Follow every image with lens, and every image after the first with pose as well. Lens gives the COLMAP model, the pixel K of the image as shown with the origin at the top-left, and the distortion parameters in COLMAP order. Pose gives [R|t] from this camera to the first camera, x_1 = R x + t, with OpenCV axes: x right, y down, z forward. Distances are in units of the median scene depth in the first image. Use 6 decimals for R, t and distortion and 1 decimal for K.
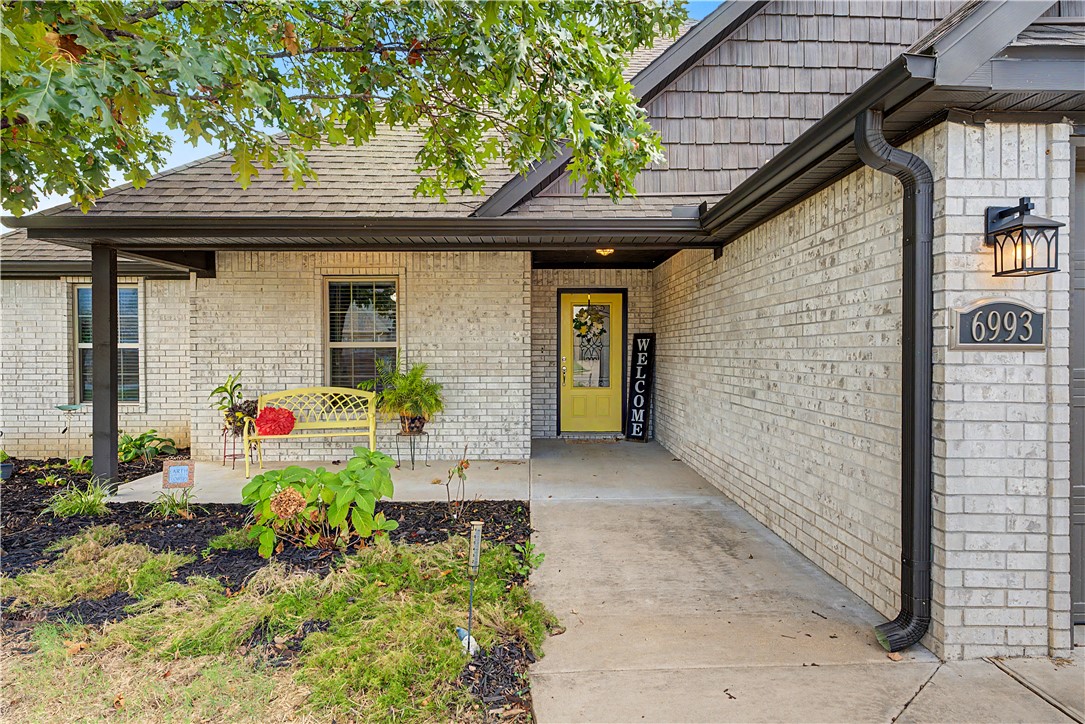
lens RADIAL K [[571.8, 0, 546.3], [0, 571.8, 360.1], [0, 0, 1]] dist [-0.005930, -0.001006]
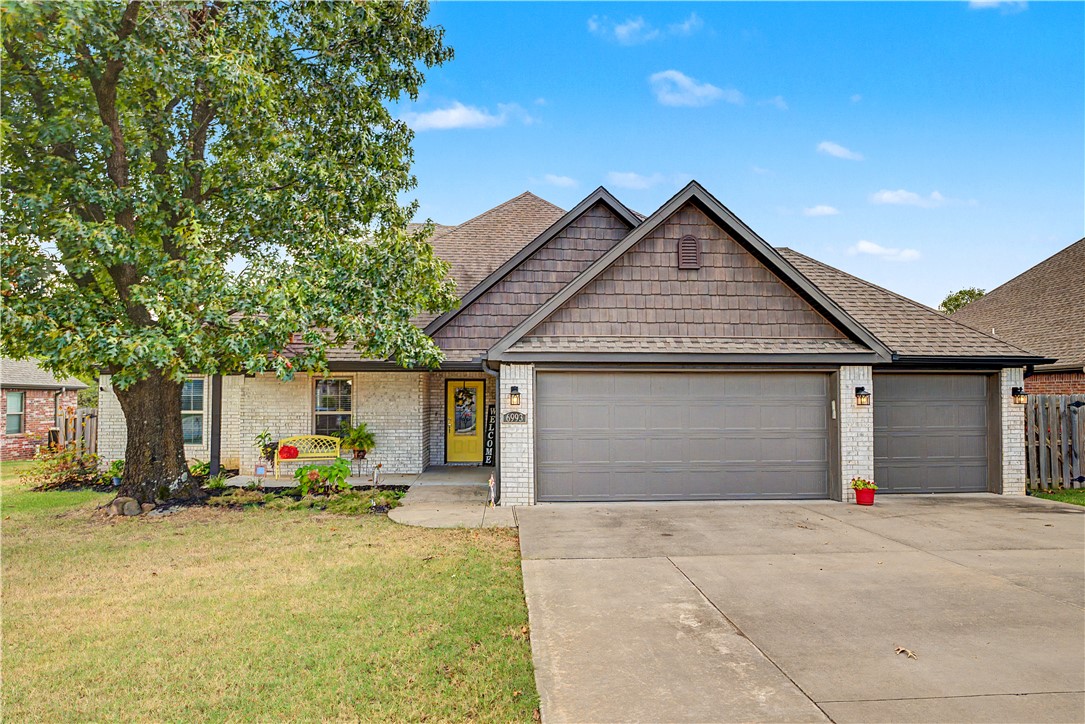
lens RADIAL K [[680.3, 0, 550.7], [0, 680.3, 380.7], [0, 0, 1]] dist [0.001198, 0.001108]
pose [[0.999215, 0.002556, 0.039528, 0.325795], [-0.000999, 0.999224, -0.039363, -0.048017], [-0.039598, 0.039292, 0.998443, -1.352327]]
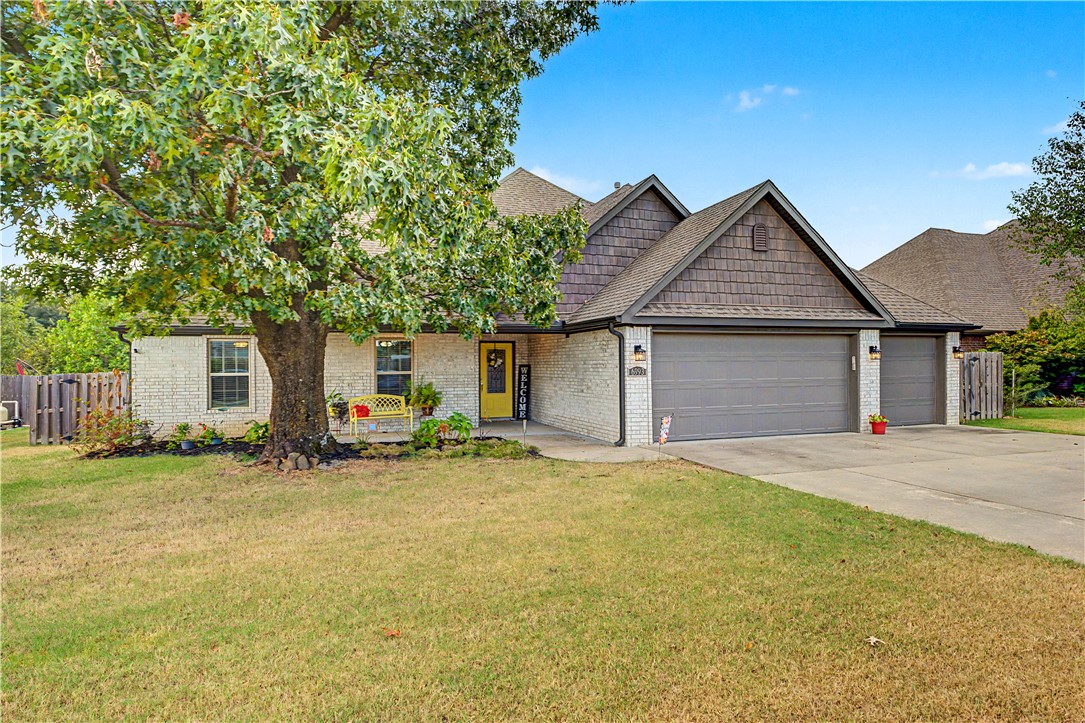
lens RADIAL K [[680.3, 0, 543.6], [0, 680.3, 365.0], [0, 0, 1]] dist [0.001198, 0.001108]
pose [[0.947693, -0.006677, 0.319115, -0.615950], [0.011329, 0.999855, -0.012726, -0.019227], [-0.318983, 0.015676, 0.947631, -1.466664]]
